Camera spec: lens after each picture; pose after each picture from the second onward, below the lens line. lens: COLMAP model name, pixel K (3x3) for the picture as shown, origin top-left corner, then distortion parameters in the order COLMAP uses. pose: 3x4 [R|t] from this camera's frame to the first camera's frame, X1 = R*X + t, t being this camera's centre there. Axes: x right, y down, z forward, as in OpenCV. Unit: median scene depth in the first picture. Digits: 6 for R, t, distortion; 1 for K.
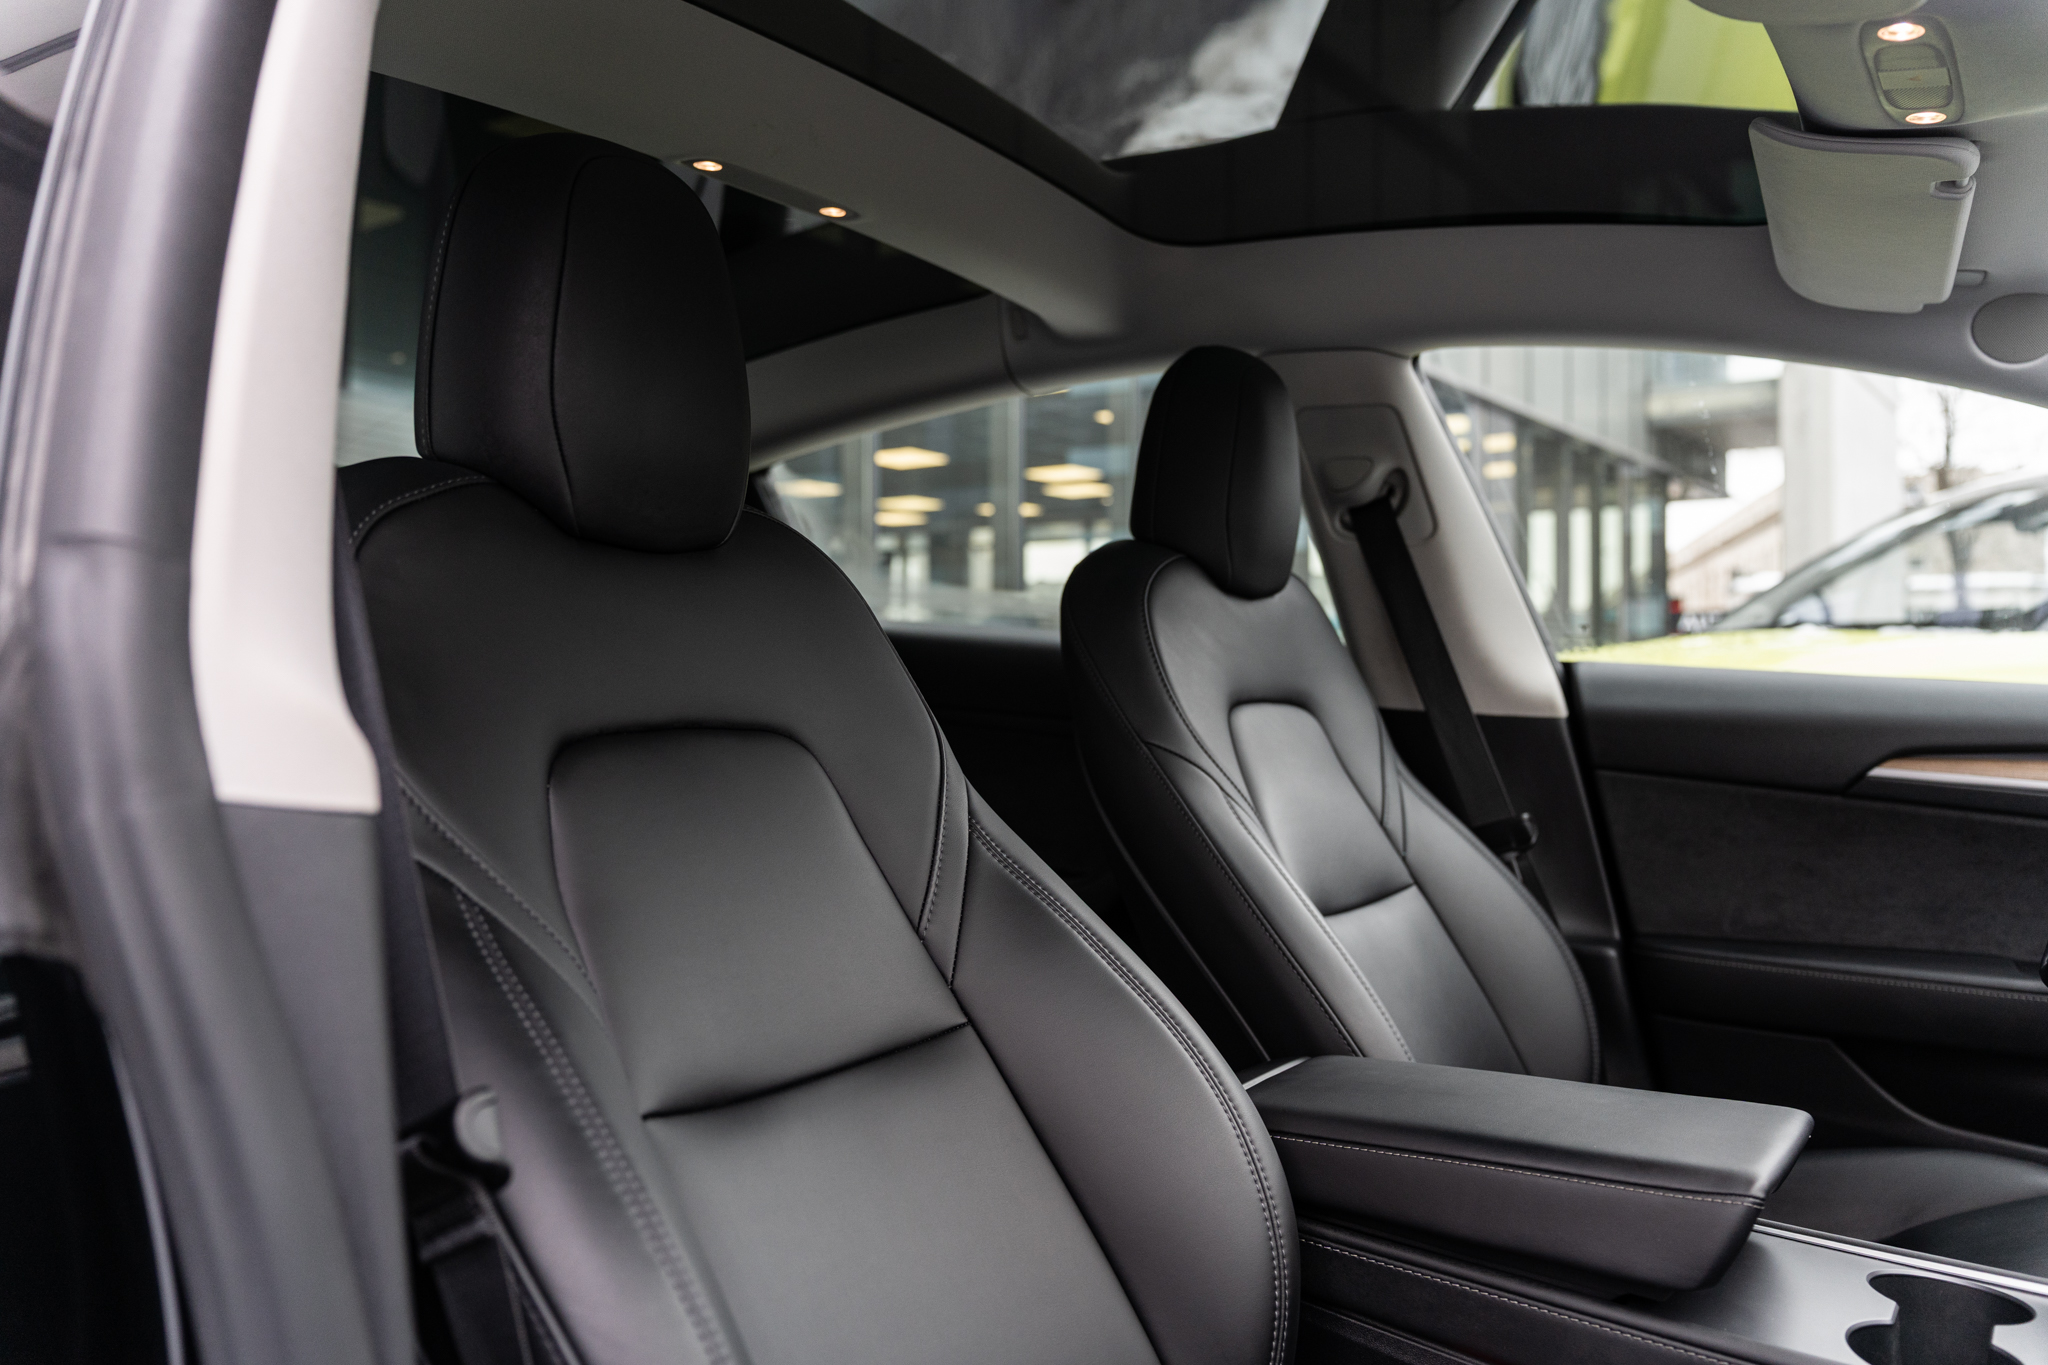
lens RADIAL K [[1657.5, 0, 1016.7], [0, 1657.5, 673.7], [0, 0, 1]] dist [-0.002074, 0.021526]
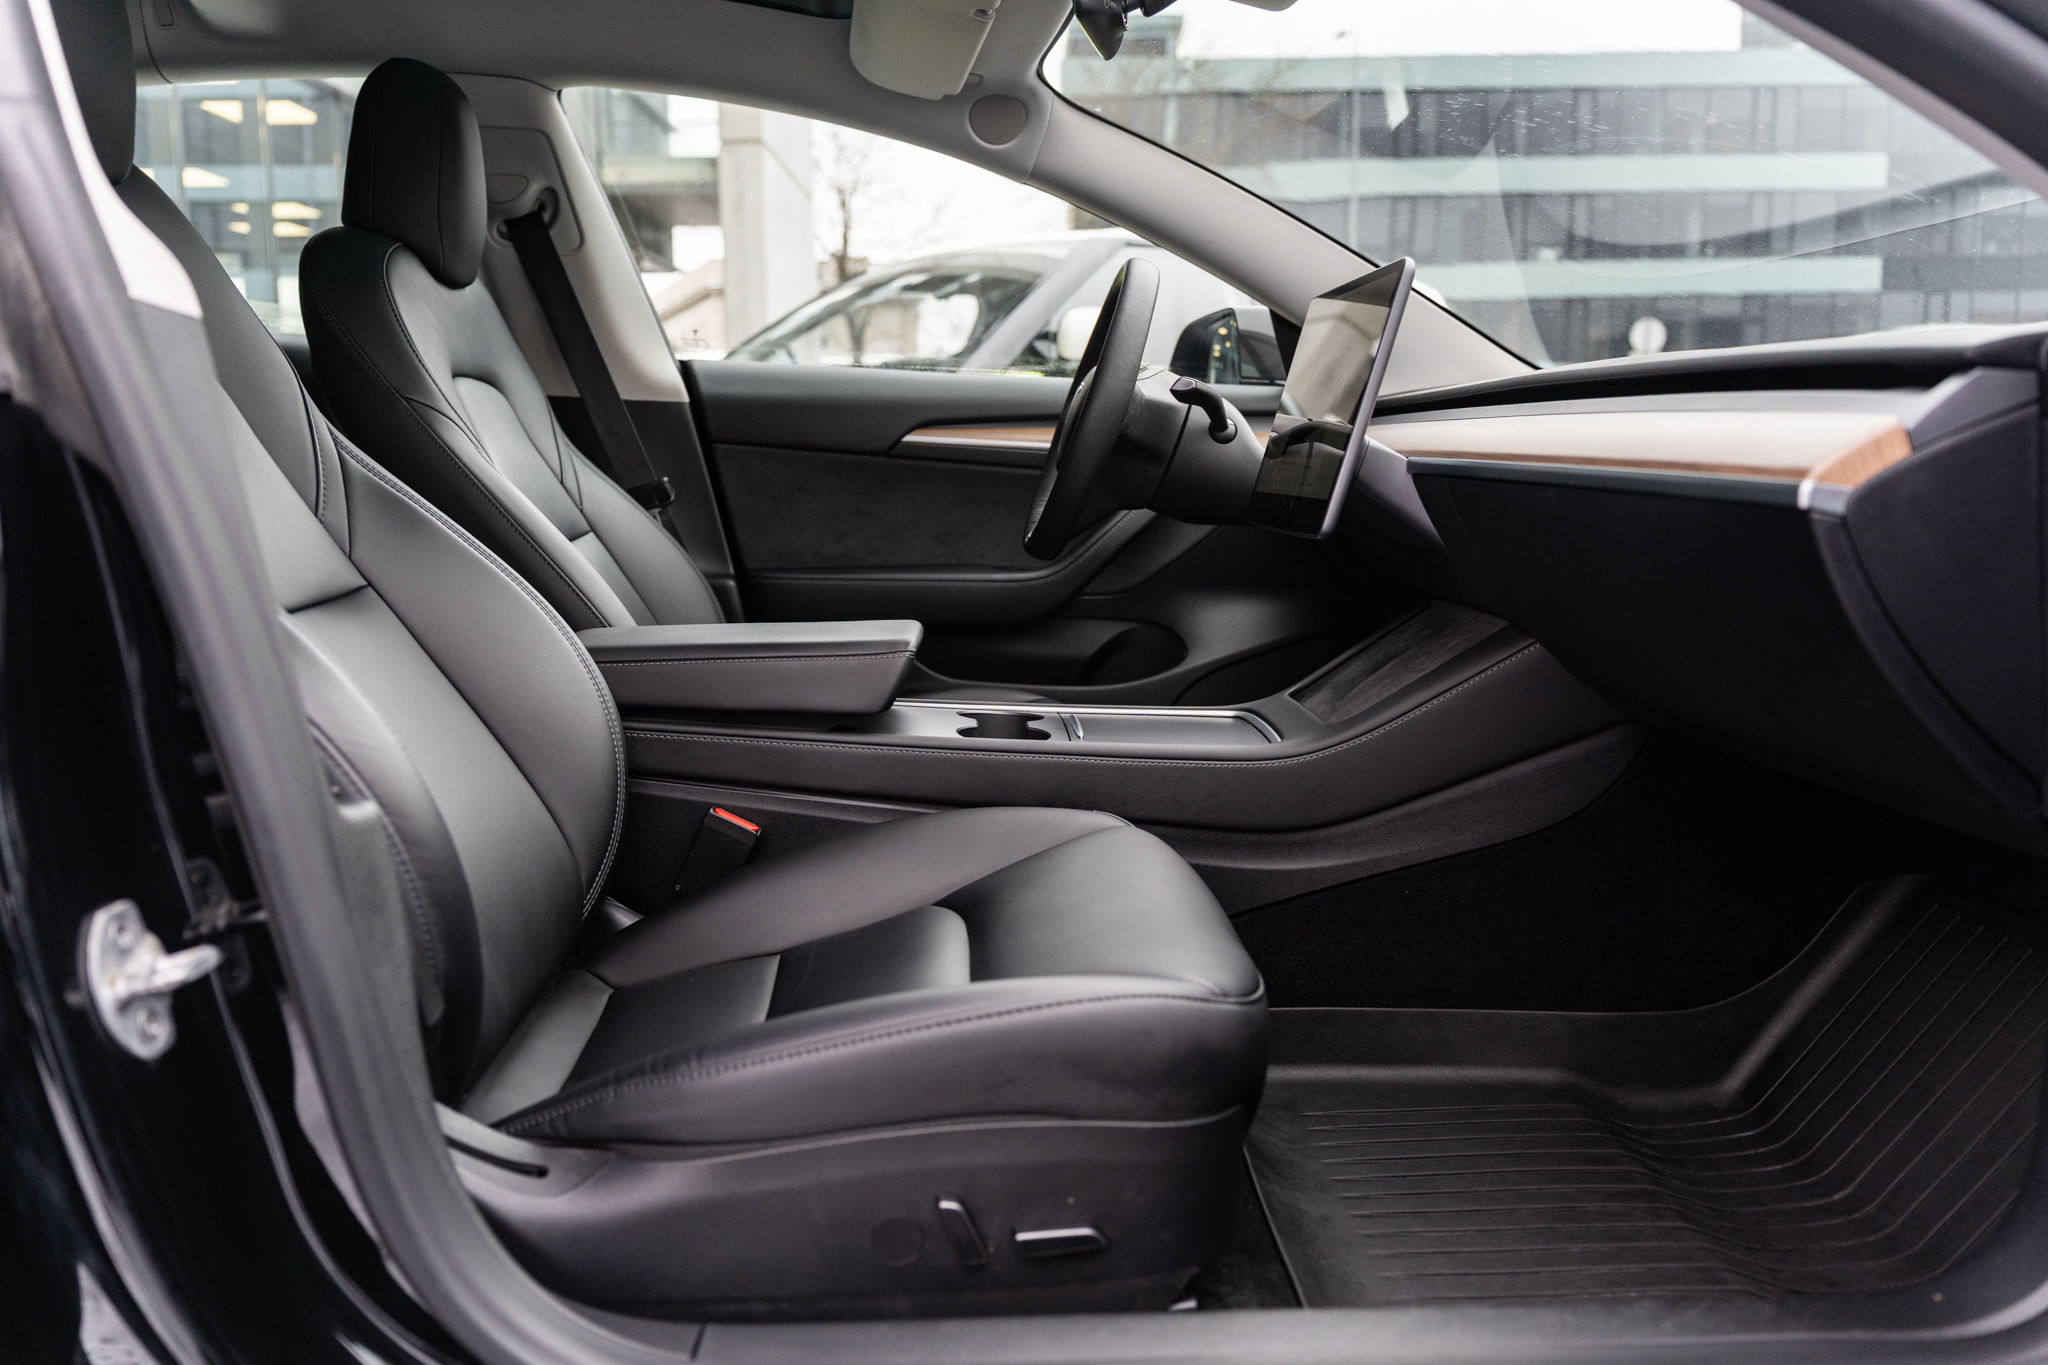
lens RADIAL K [[1657.5, 0, 1024.1], [0, 1657.5, 687.5], [0, 0, 1]] dist [-0.002074, 0.021526]
pose [[0.814015, -0.086308, 0.574396, -0.210373], [0.003670, 0.989643, 0.143502, 0.062652], [-0.580832, -0.114705, 0.805901, -0.196919]]
